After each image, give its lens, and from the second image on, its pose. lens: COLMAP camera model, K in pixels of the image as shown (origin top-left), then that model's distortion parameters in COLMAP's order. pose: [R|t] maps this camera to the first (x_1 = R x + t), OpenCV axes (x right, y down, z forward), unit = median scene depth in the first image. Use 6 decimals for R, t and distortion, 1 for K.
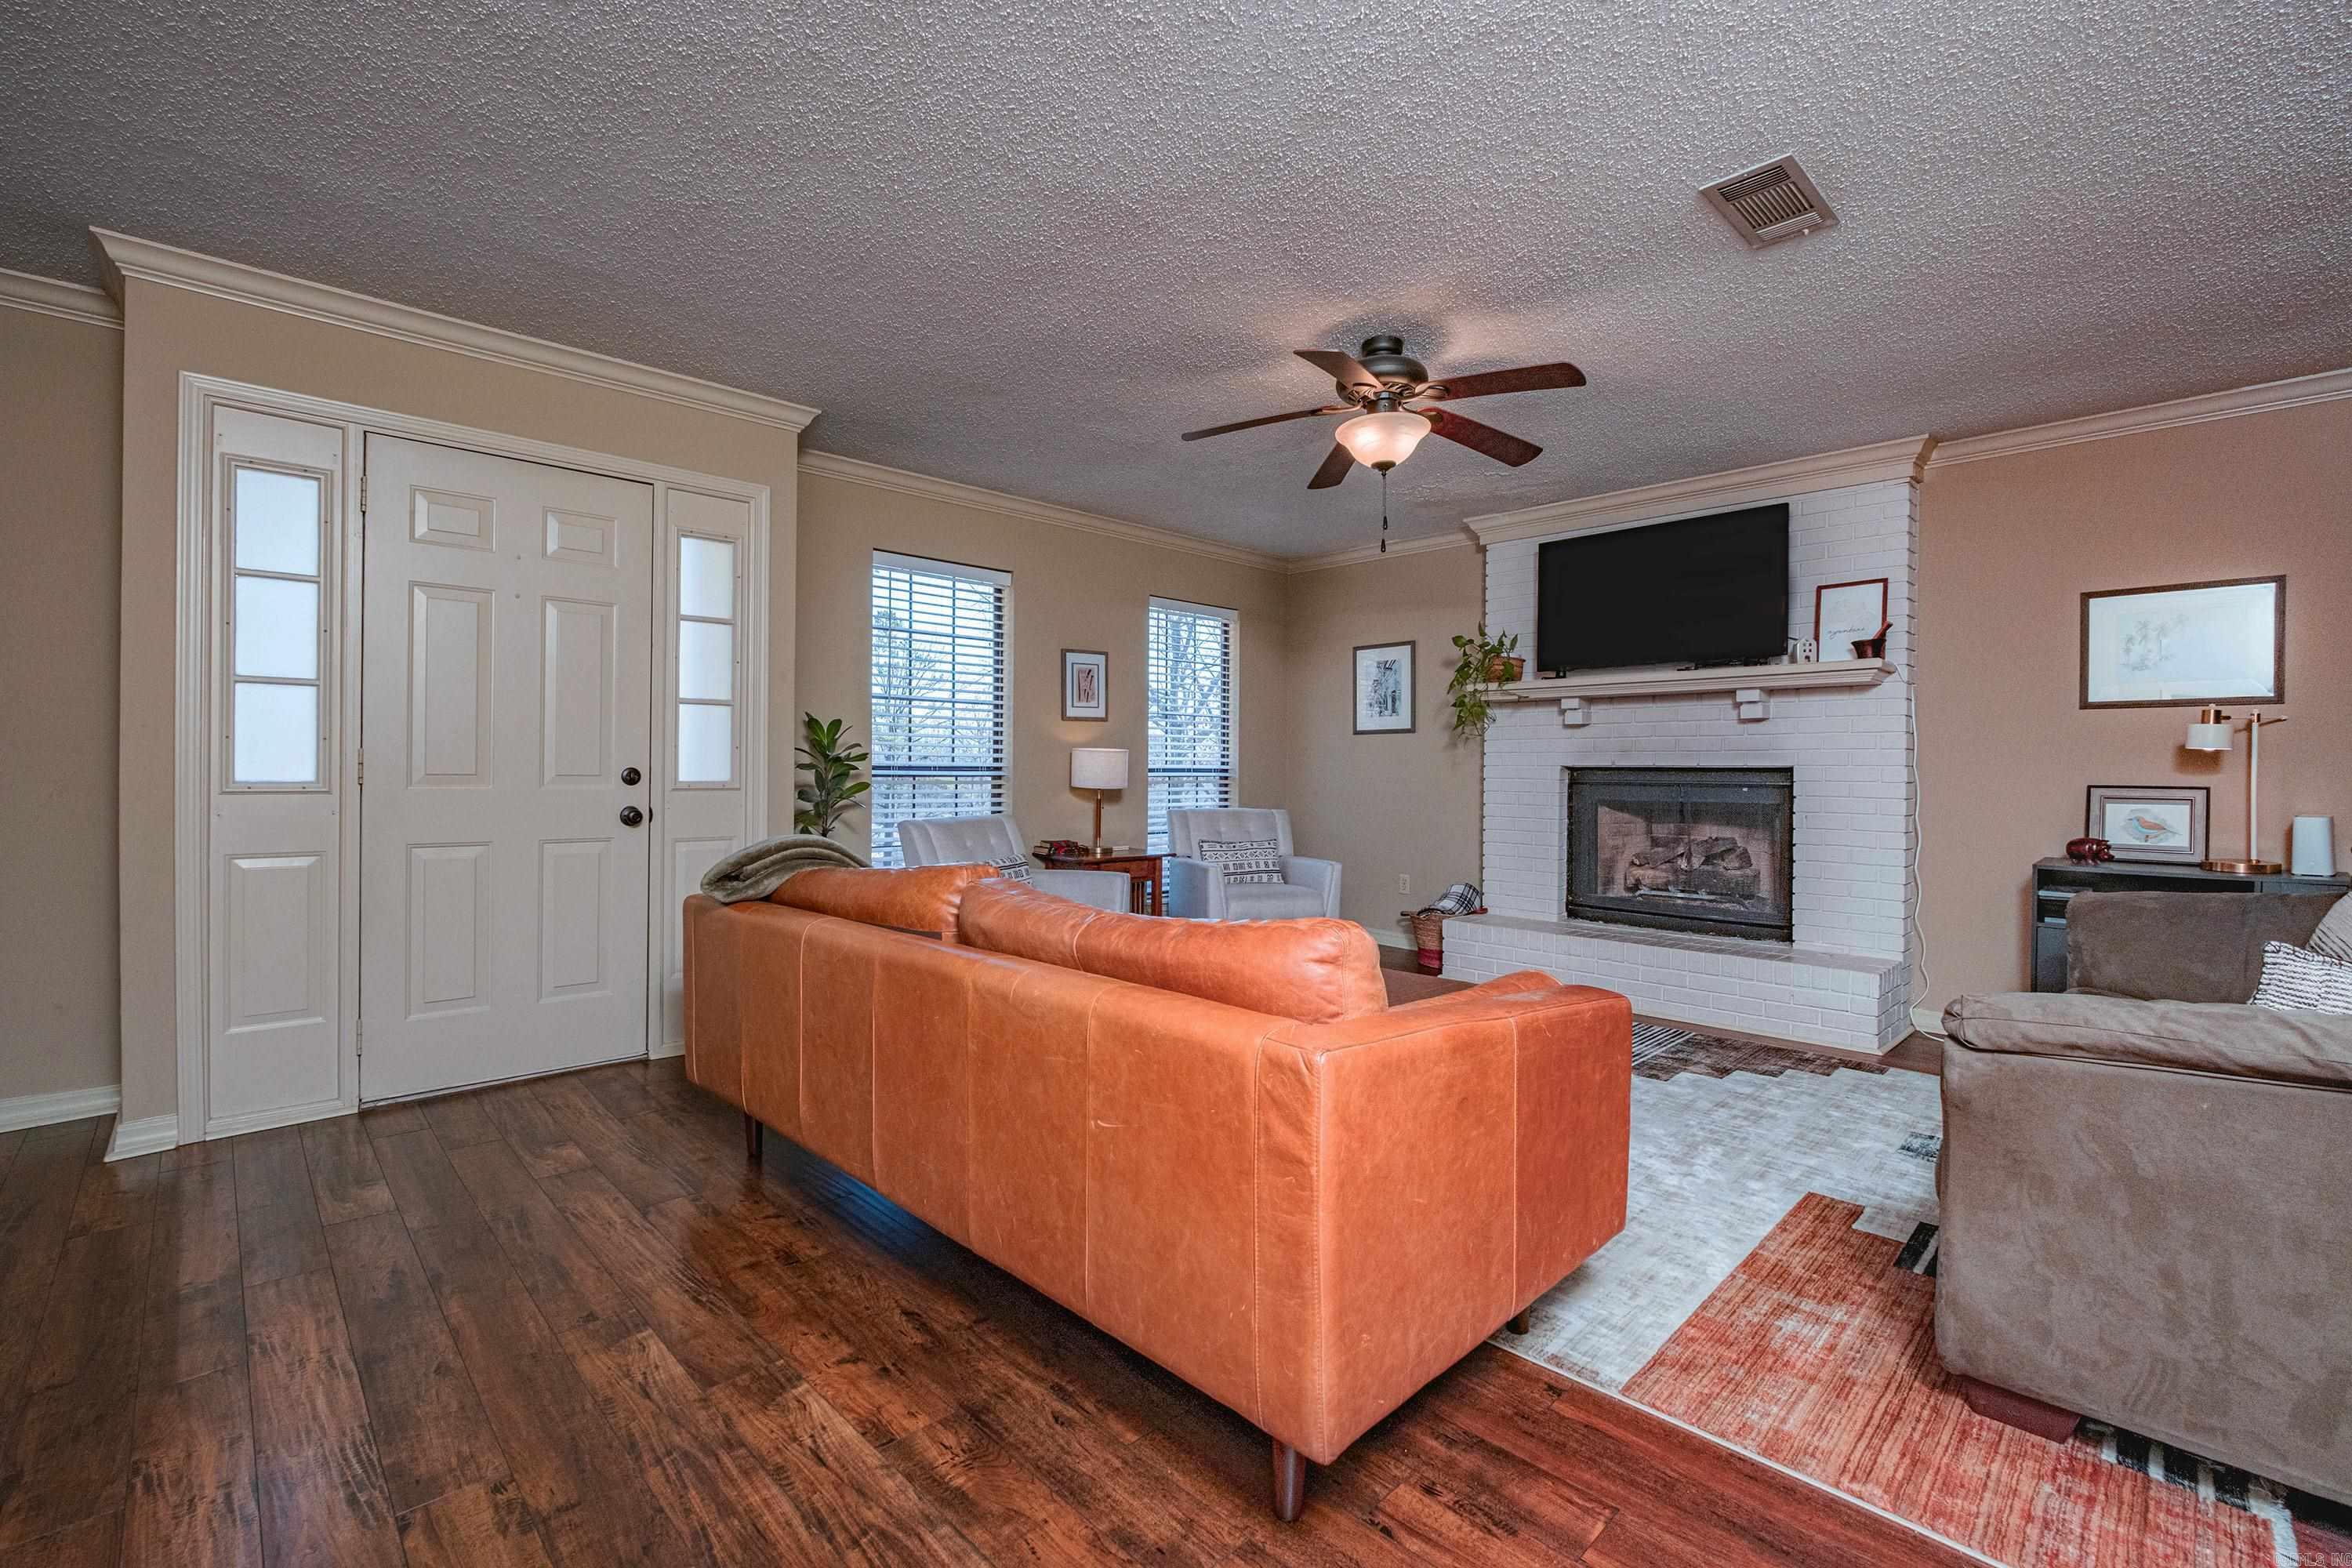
lens RADIAL K [[1015.3, 0, 1184.8], [0, 1015.3, 775.0], [0, 0, 1]] dist [-0.000195, -0.000297]
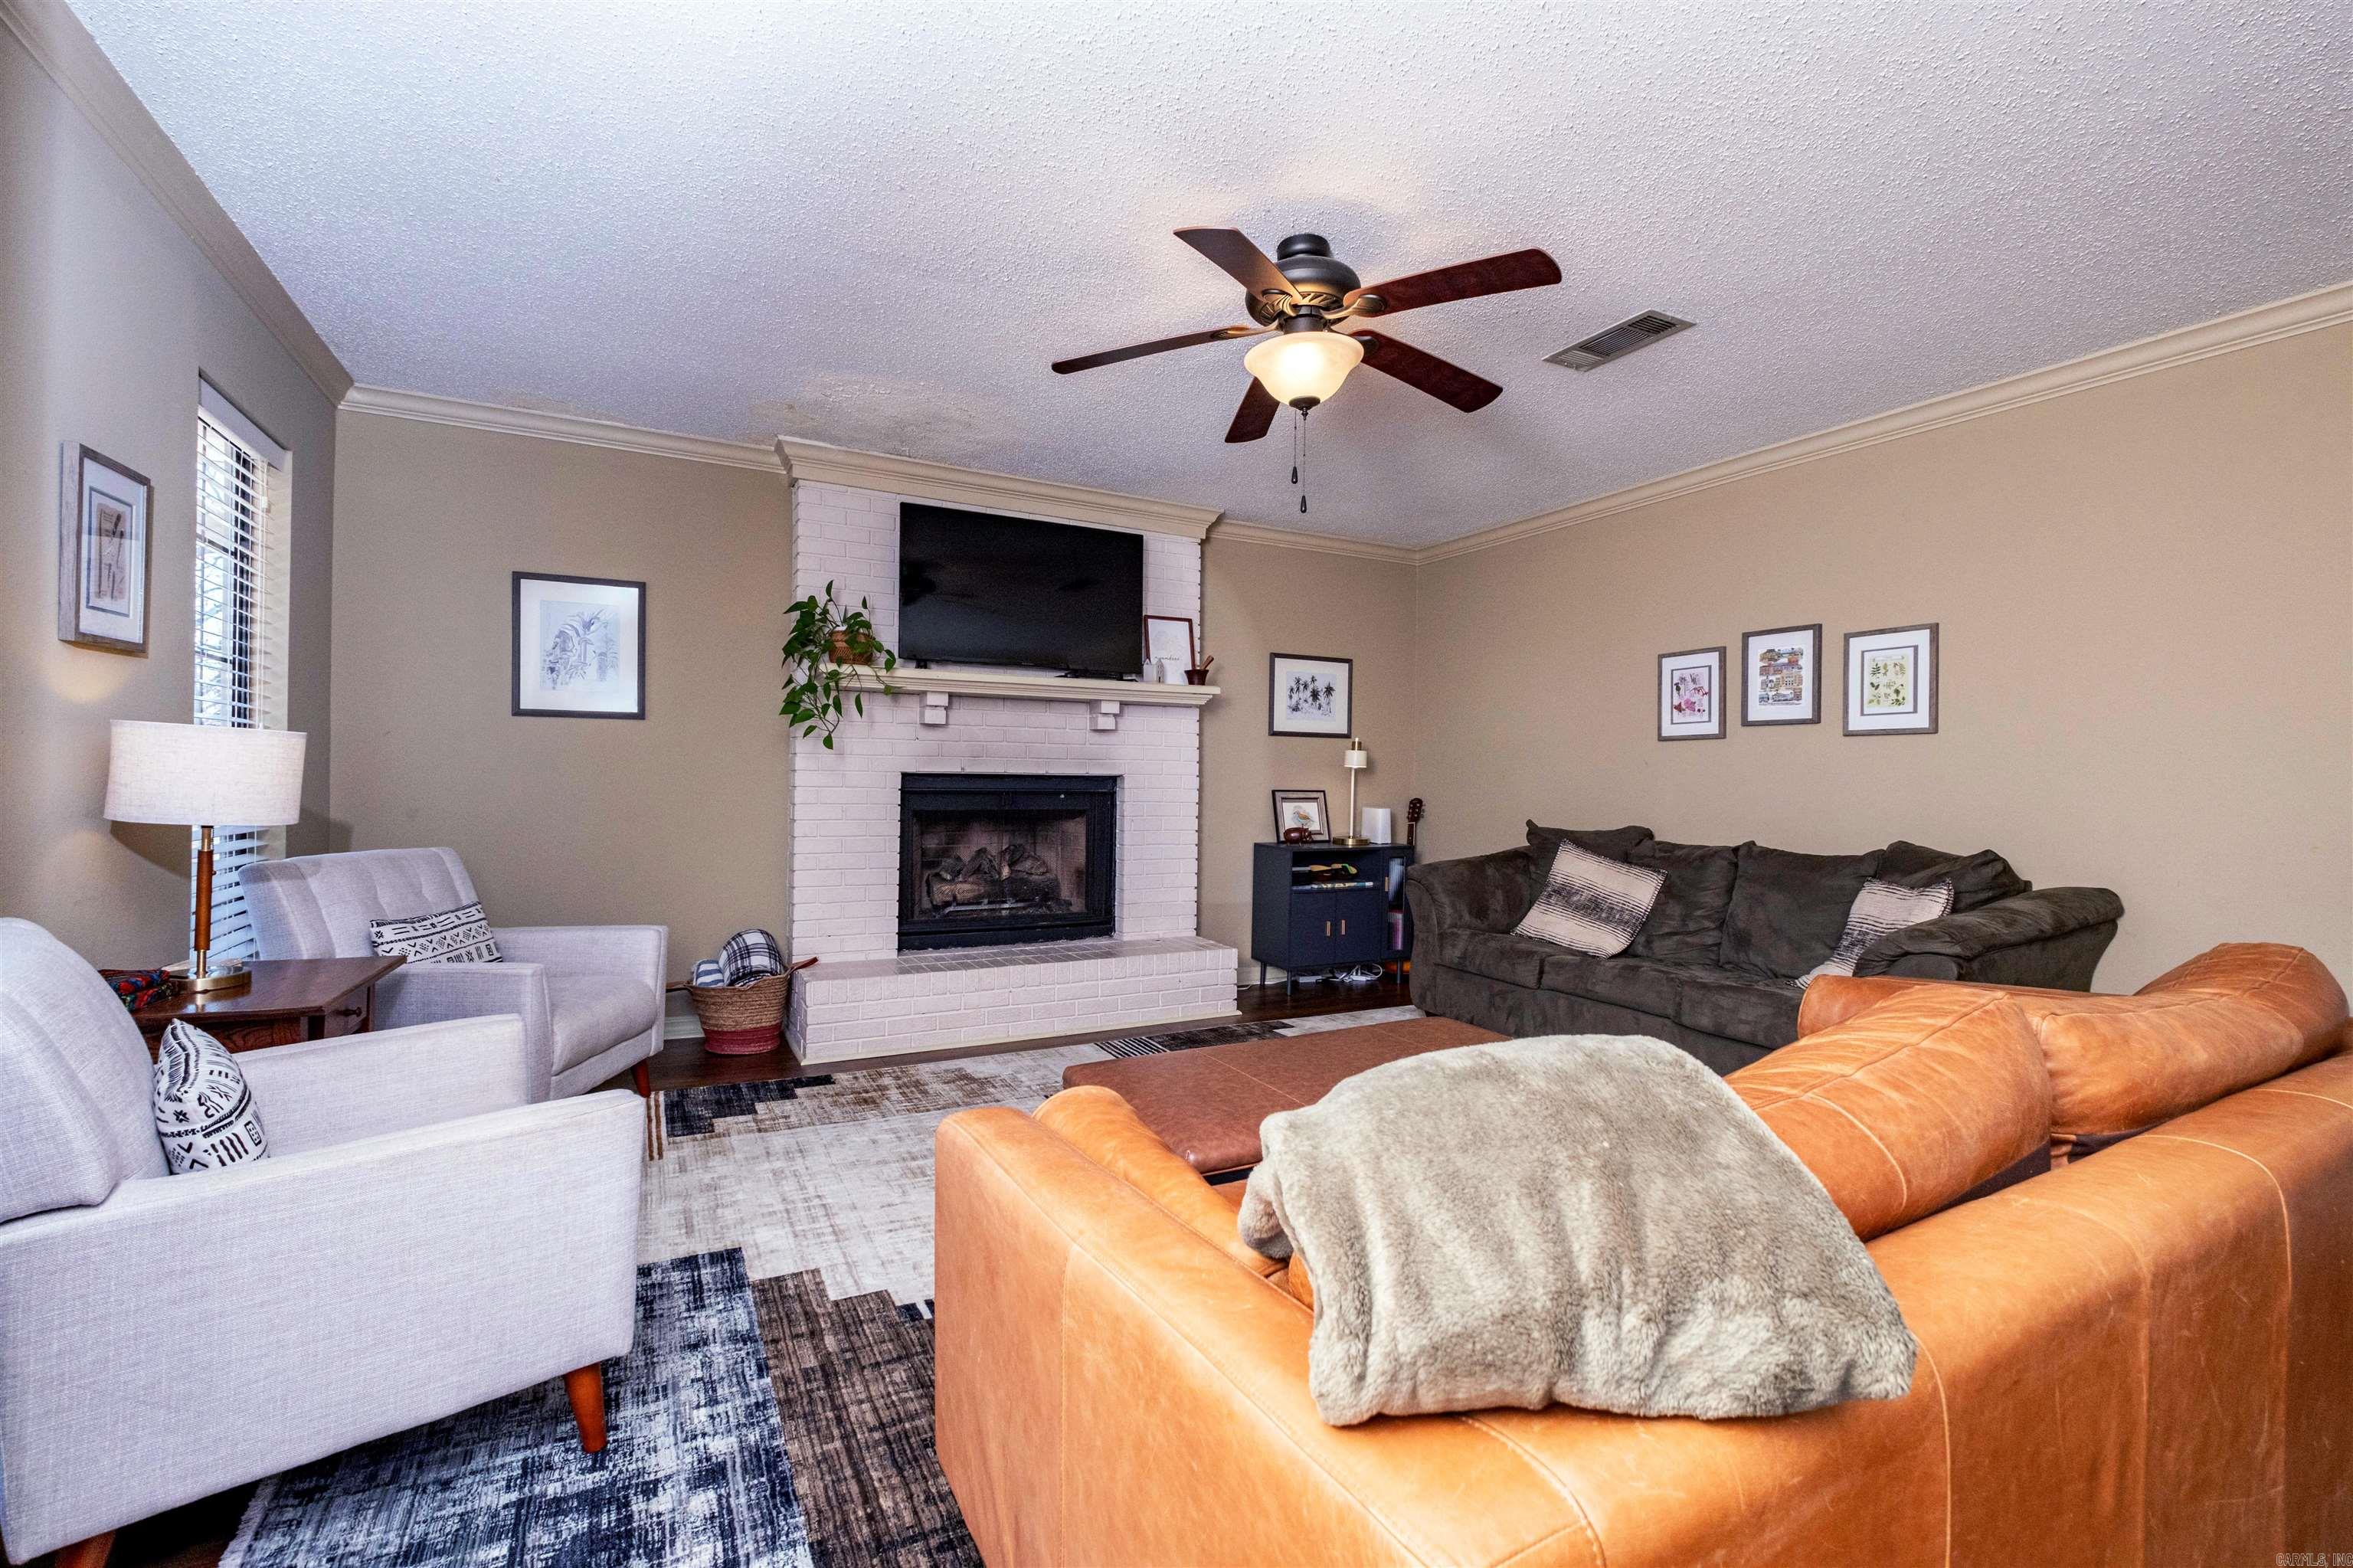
lens RADIAL K [[1015.8, 0, 1178.4], [0, 1015.8, 781.1], [0, 0, 1]] dist [-0.000195, -0.000297]
pose [[0.265849, 0.010591, 0.963956, -0.445968], [0.006092, 0.999901, -0.012666, 0.012765], [-0.963995, 0.009240, 0.265758, 0.650907]]
